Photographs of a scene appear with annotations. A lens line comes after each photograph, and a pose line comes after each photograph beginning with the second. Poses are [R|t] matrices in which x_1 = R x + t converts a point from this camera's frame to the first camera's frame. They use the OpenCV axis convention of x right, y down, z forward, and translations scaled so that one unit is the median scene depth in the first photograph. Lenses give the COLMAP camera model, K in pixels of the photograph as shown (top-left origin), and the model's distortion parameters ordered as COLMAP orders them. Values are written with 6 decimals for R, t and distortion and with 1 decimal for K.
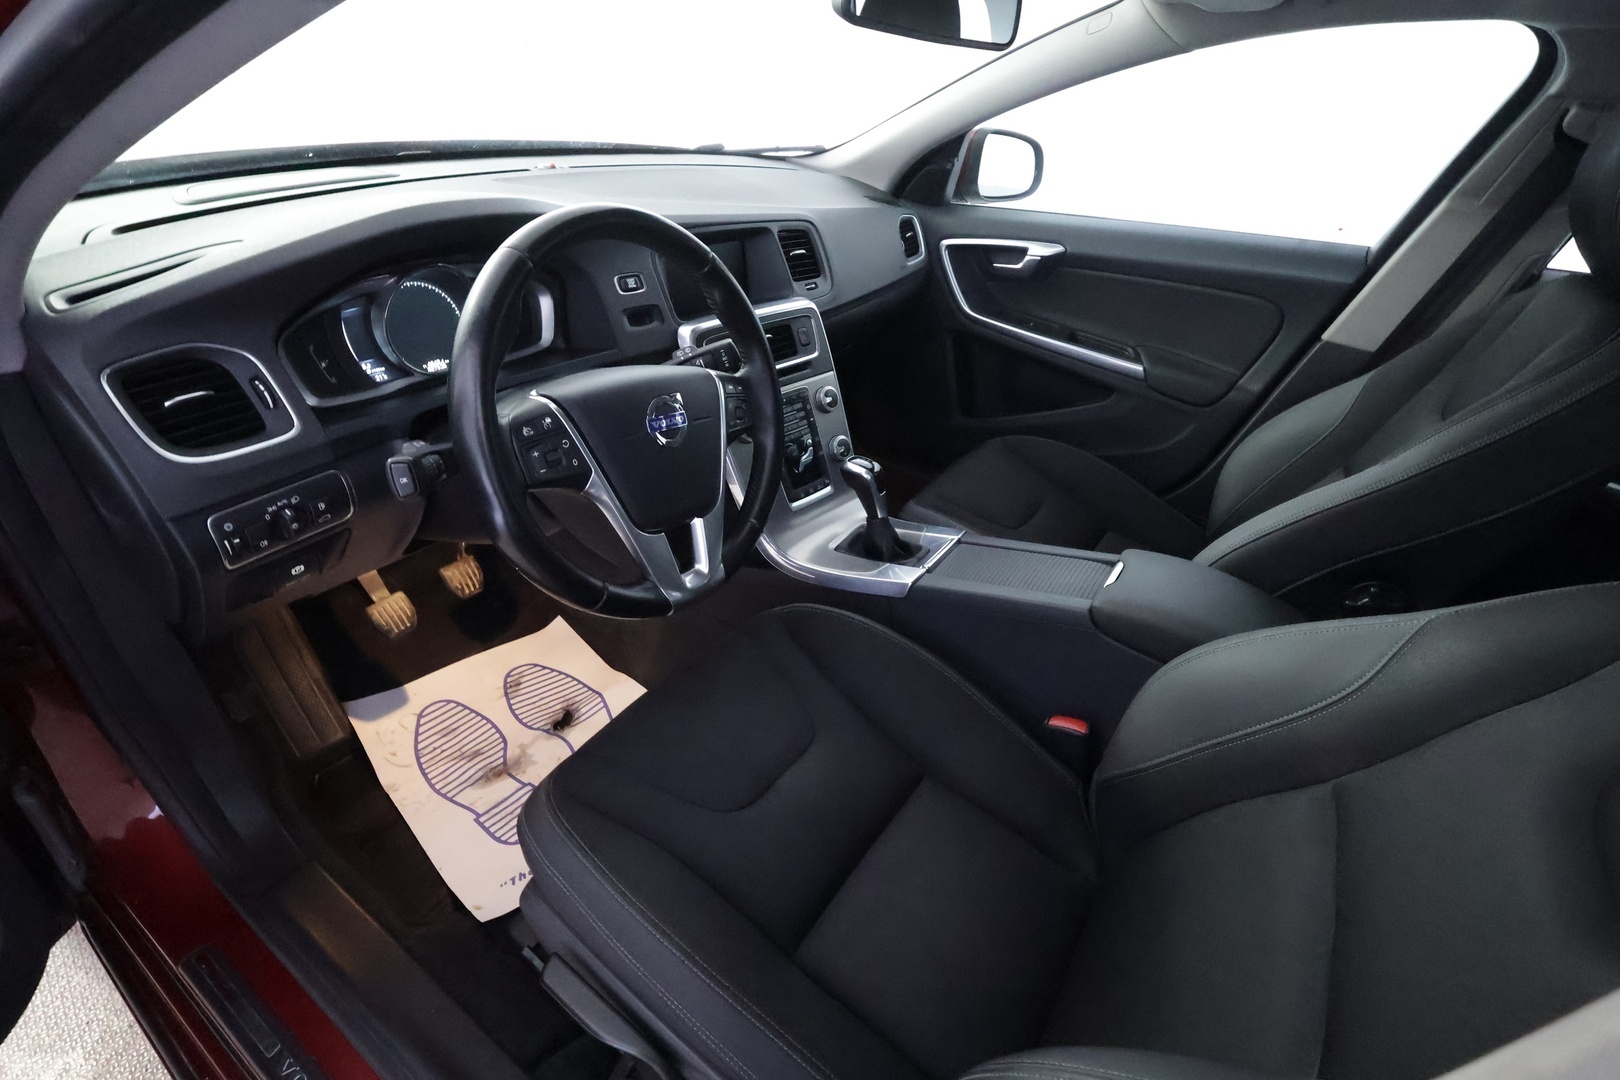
lens RADIAL K [[745.8, 0, 798.2], [0, 745.8, 544.3], [0, 0, 1]] dist [-0.009643, 0.001260]
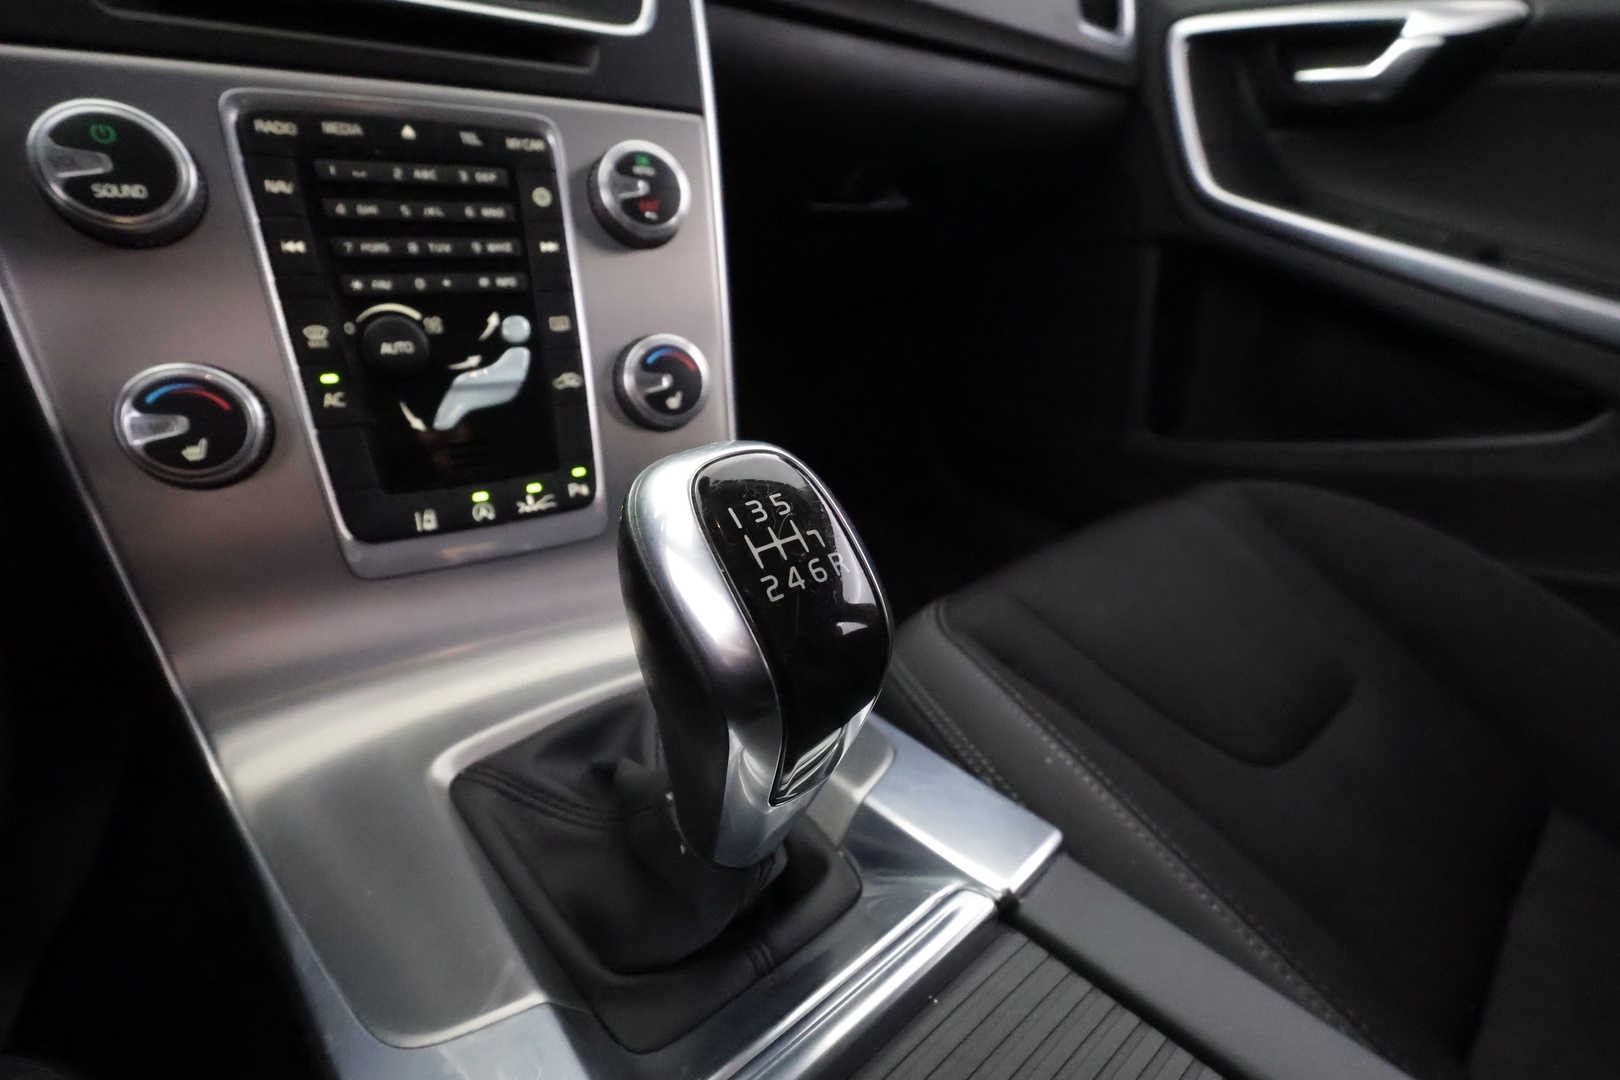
lens RADIAL K [[745.8, 0, 820.6], [0, 745.8, 546.6], [0, 0, 1]] dist [-0.009643, 0.001260]
pose [[0.963527, 0.197438, -0.180647, 0.177072], [-0.201538, 0.979470, -0.004448, -0.080377], [0.176060, 0.040693, 0.983538, 0.746397]]
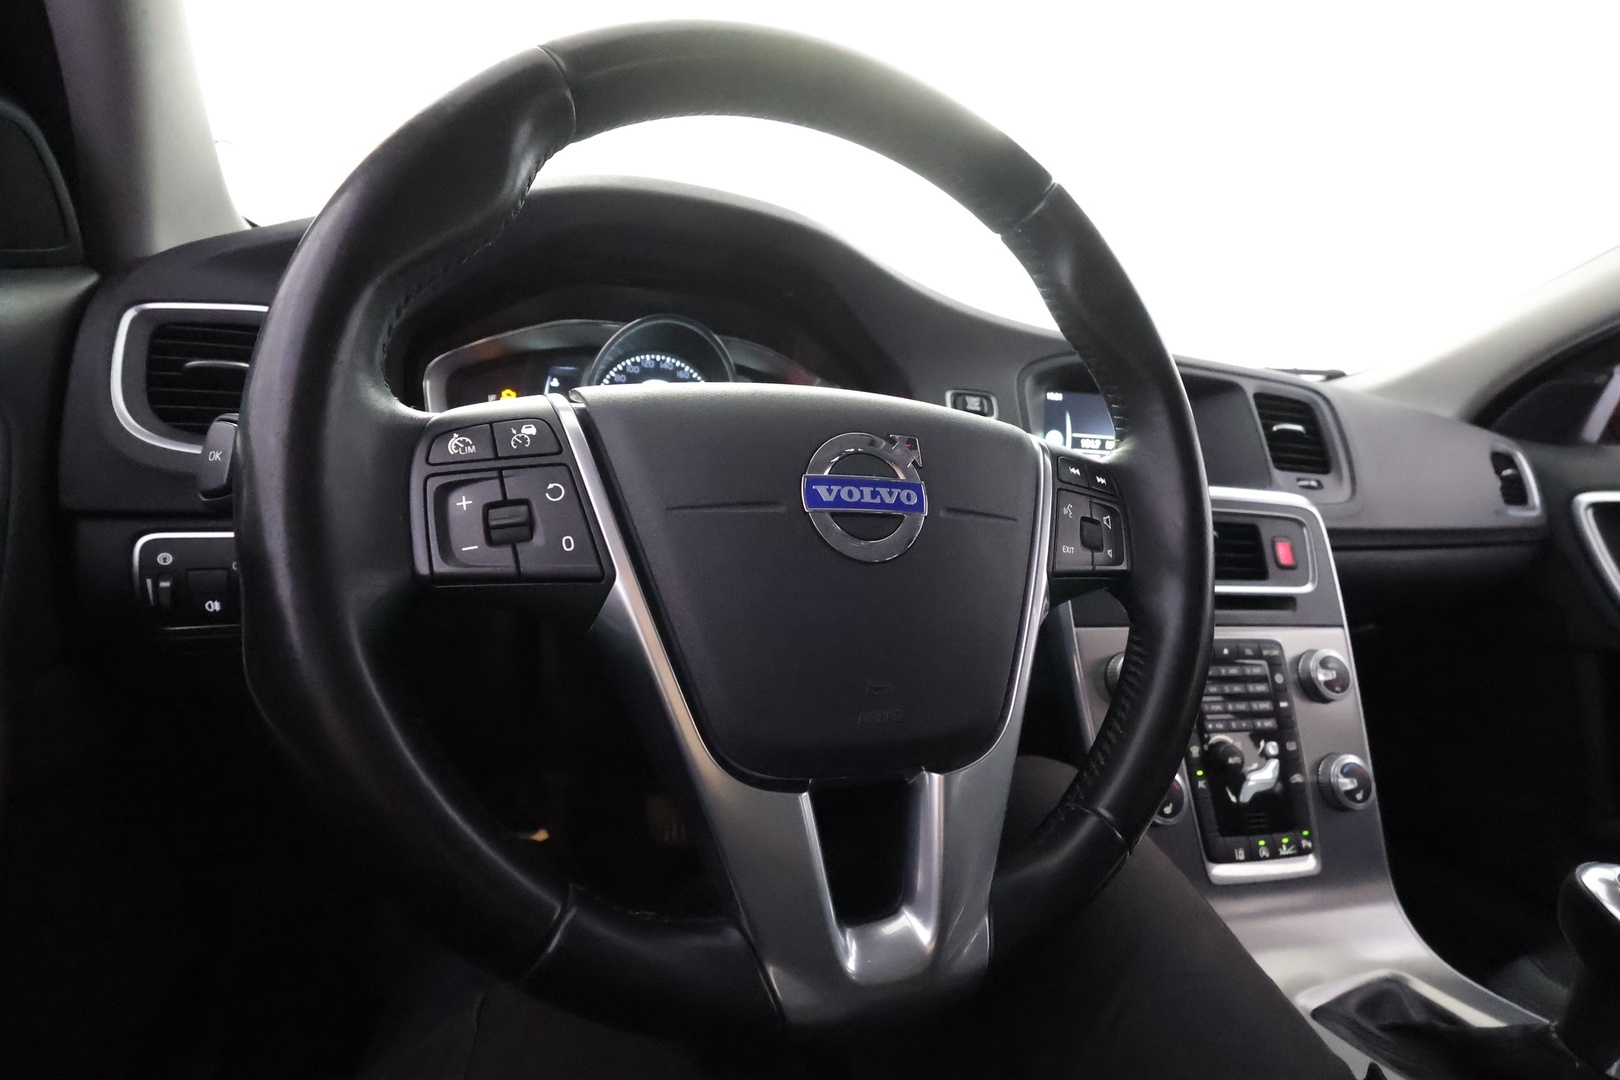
lens RADIAL K [[745.8, 0, 806.2], [0, 745.8, 535.1], [0, 0, 1]] dist [-0.009643, 0.001260]
pose [[0.835439, 0.111851, -0.538081, 0.005815], [-0.321296, 0.893730, -0.313074, -0.011134], [0.445882, 0.434438, 0.782594, 0.412425]]
